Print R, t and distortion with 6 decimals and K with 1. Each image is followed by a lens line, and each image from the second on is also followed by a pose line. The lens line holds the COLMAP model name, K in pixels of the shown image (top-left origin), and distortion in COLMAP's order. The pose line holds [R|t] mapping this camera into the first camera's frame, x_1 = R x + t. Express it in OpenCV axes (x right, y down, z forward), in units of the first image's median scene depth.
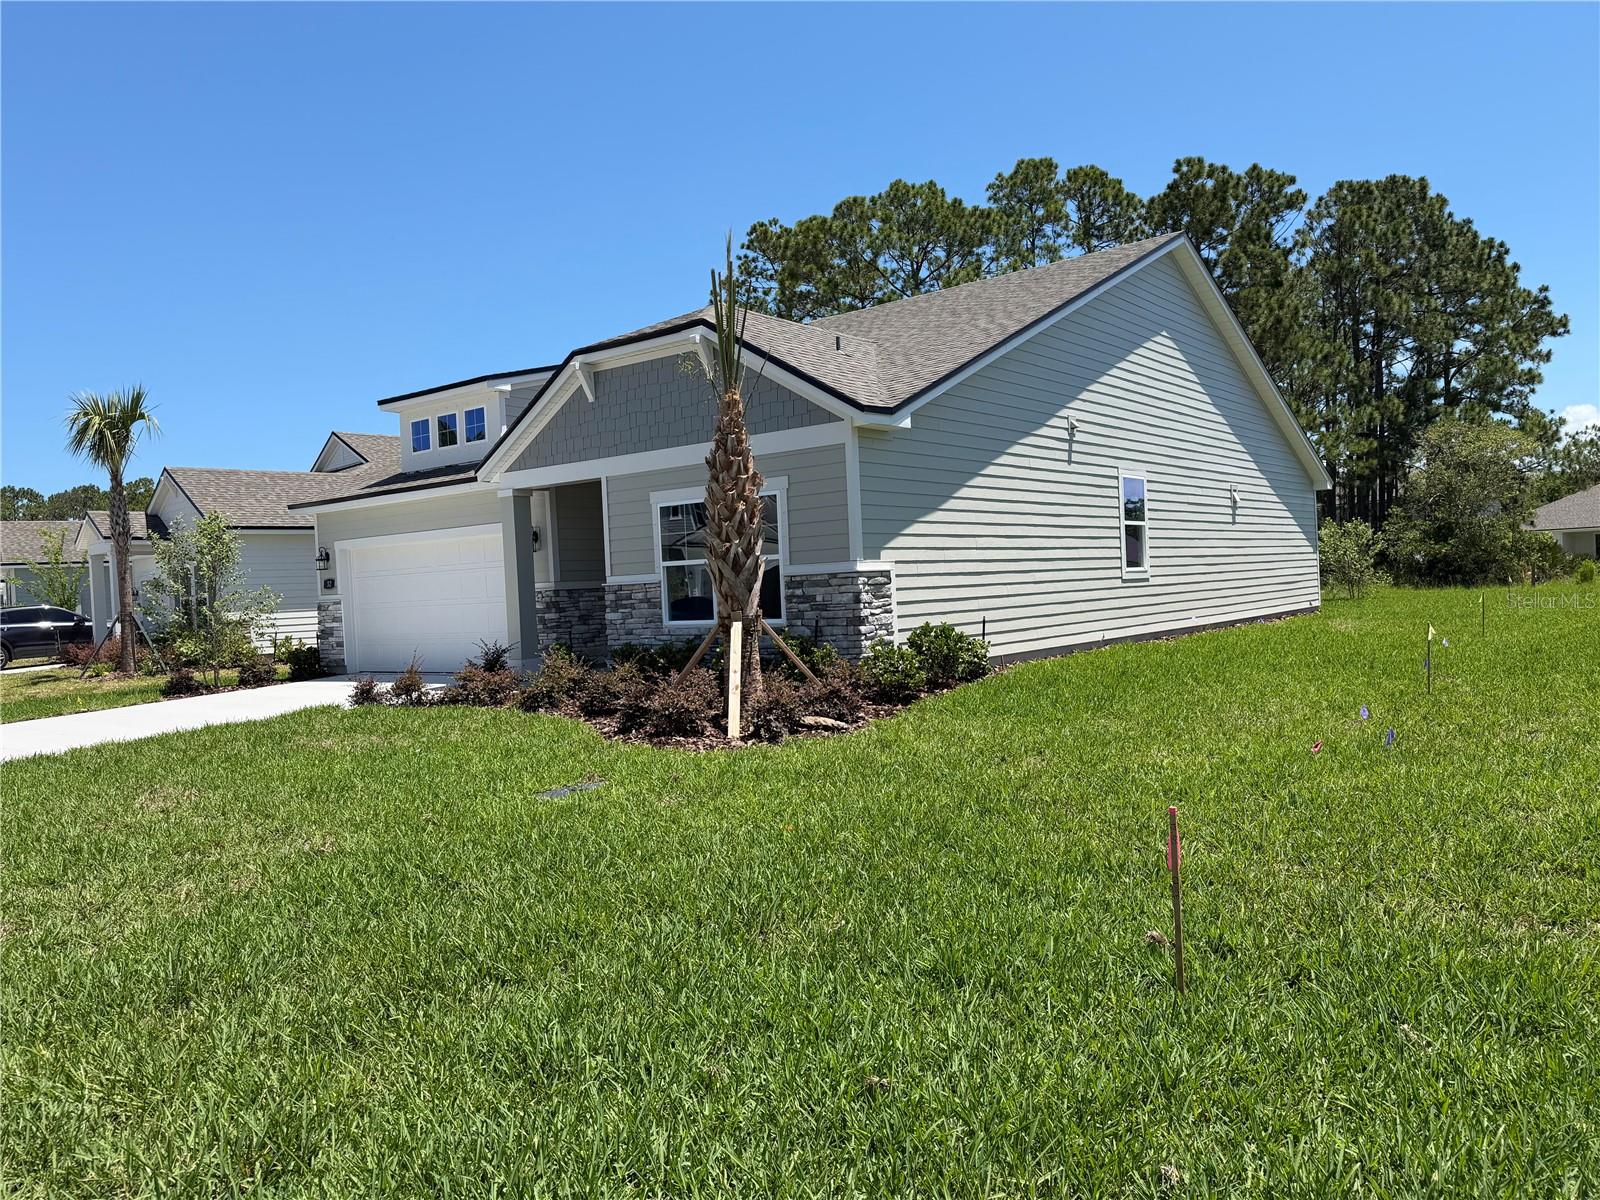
lens RADIAL K [[1121.1, 0, 798.8], [0, 1121.1, 603.5], [0, 0, 1]] dist [0.045331, -0.048445]
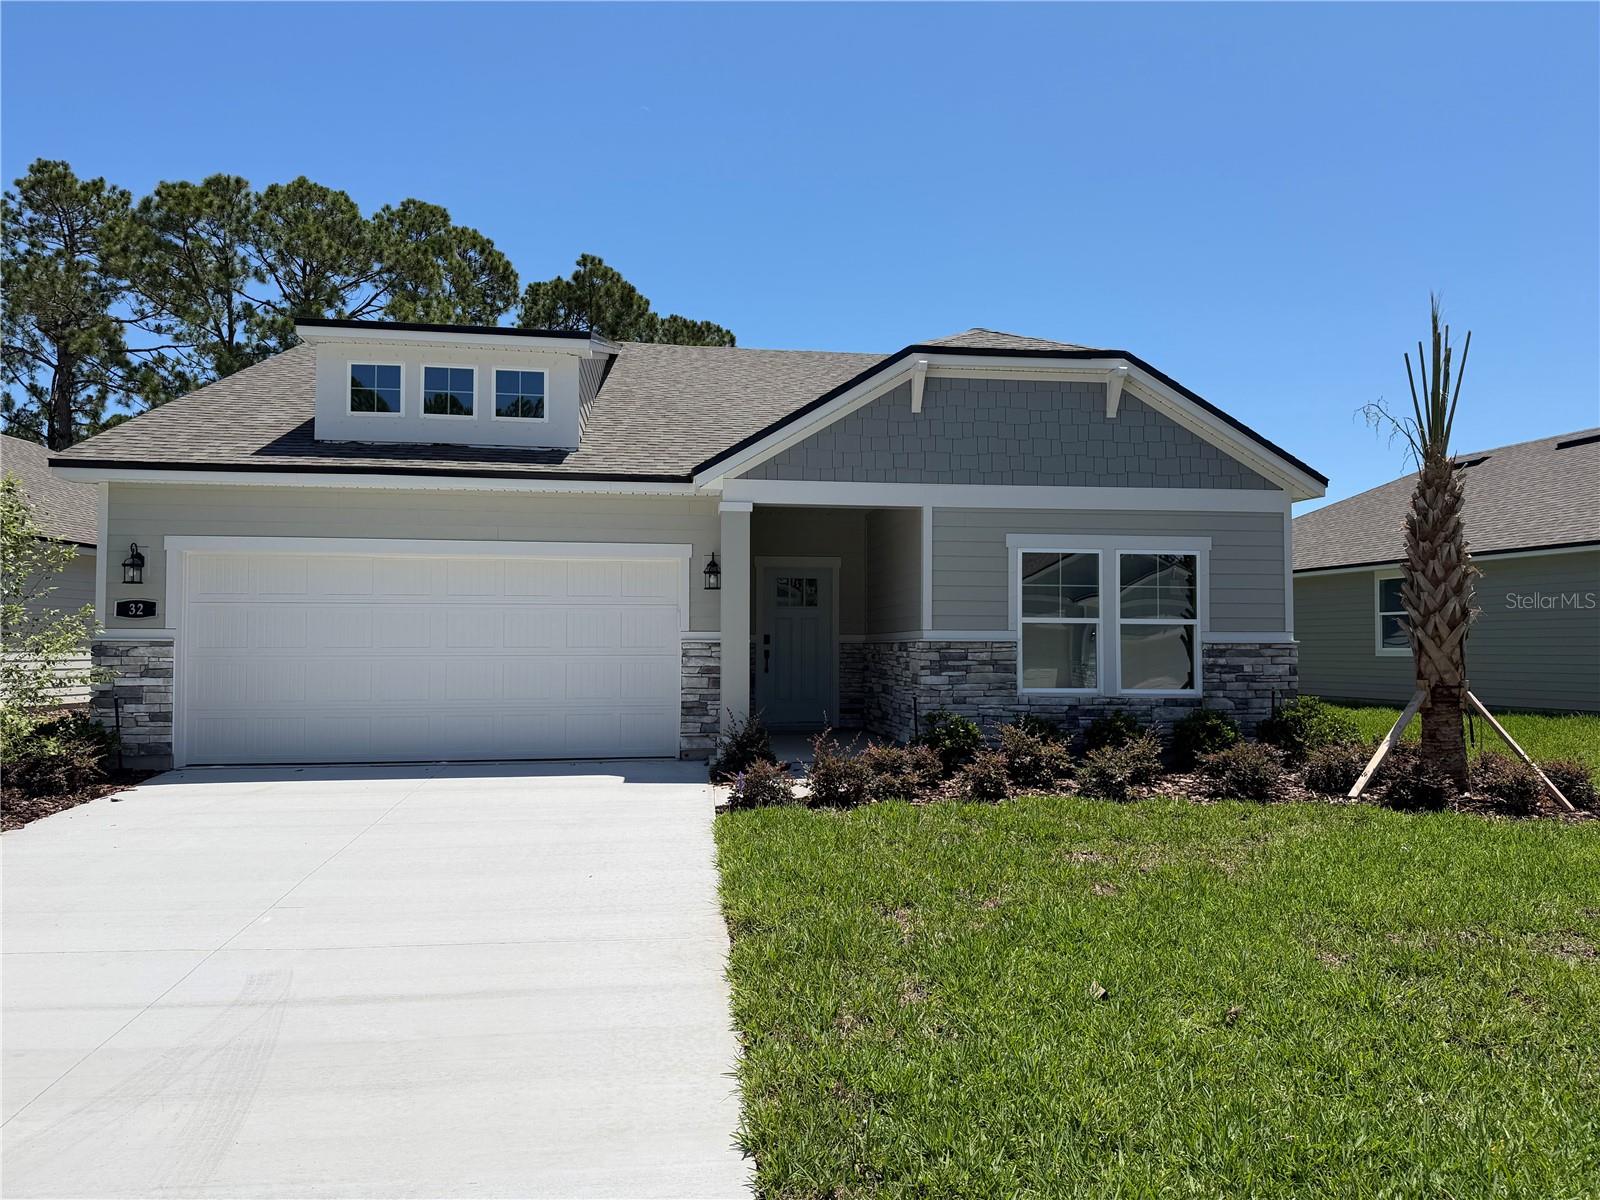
lens RADIAL K [[1127.2, 0, 804.4], [0, 1127.2, 602.8], [0, 0, 1]] dist [0.041306, -0.050710]
pose [[0.705763, 0.076962, 0.704255, -0.797434], [-0.025548, 0.996200, -0.083263, 0.025097], [-0.707987, 0.040771, 0.705047, 0.497470]]
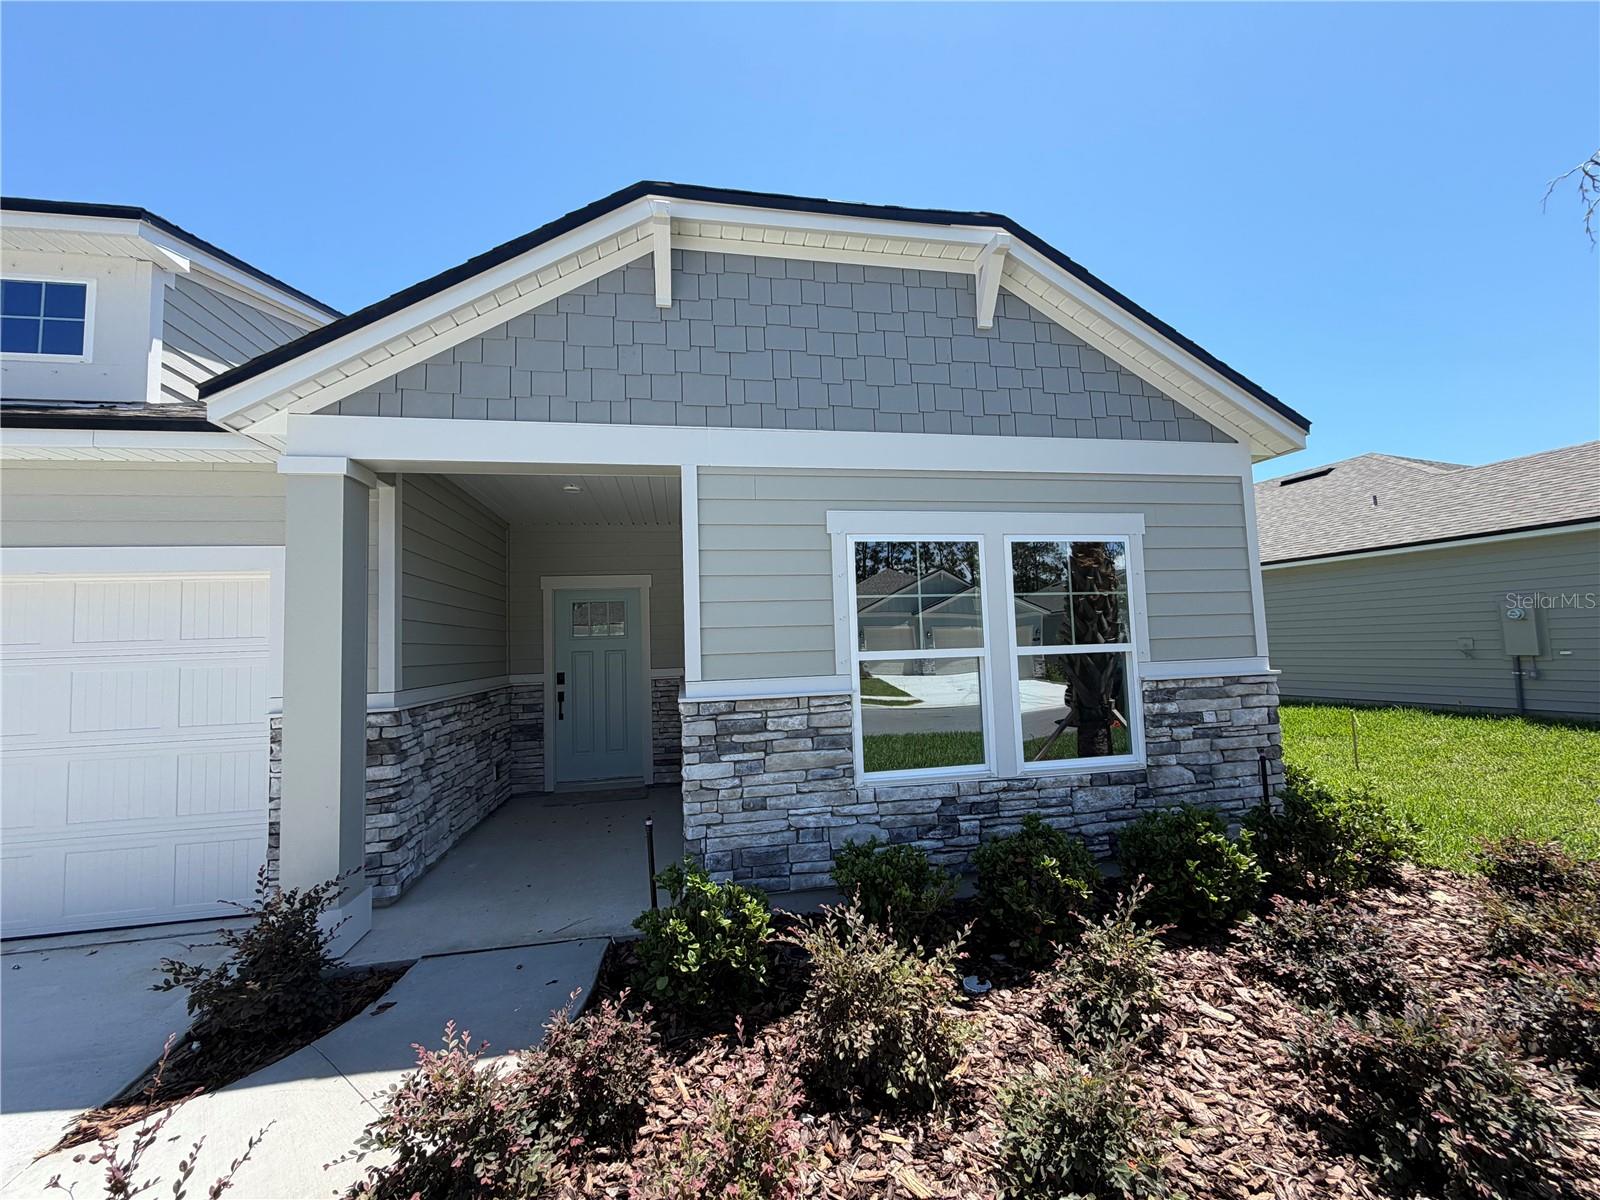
lens RADIAL K [[651.0, 0, 805.8], [0, 651.0, 596.4], [0, 0, 1]] dist [0.001069, 0.000360]
pose [[0.656075, 0.080663, 0.750372, -0.339405], [0.014781, 0.992708, -0.119637, -0.026459], [-0.754551, 0.089582, 0.650099, 0.792609]]
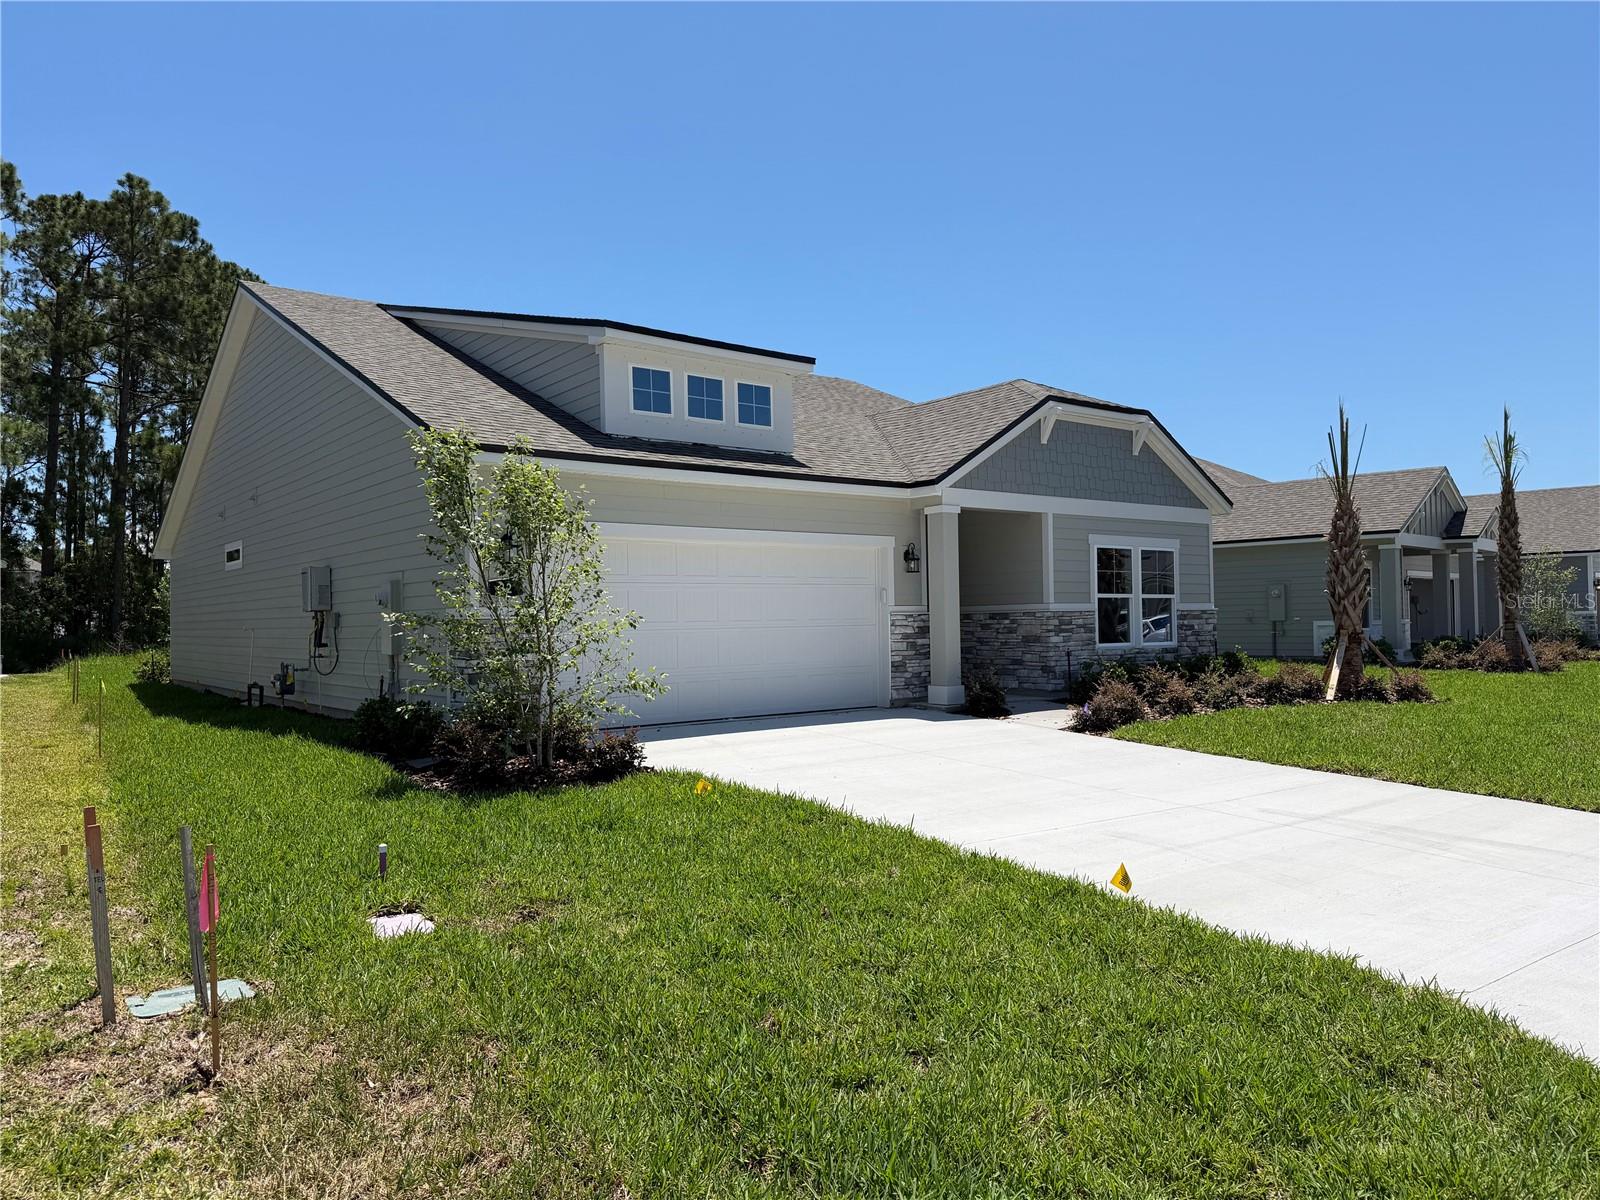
lens RADIAL K [[1127.2, 0, 804.4], [0, 1127.2, 602.8], [0, 0, 1]] dist [0.041306, -0.050710]
pose [[0.251027, 0.059136, 0.966172, -1.299659], [0.017213, 0.997702, -0.065538, 0.043564], [-0.967827, 0.033082, 0.249432, 0.958808]]
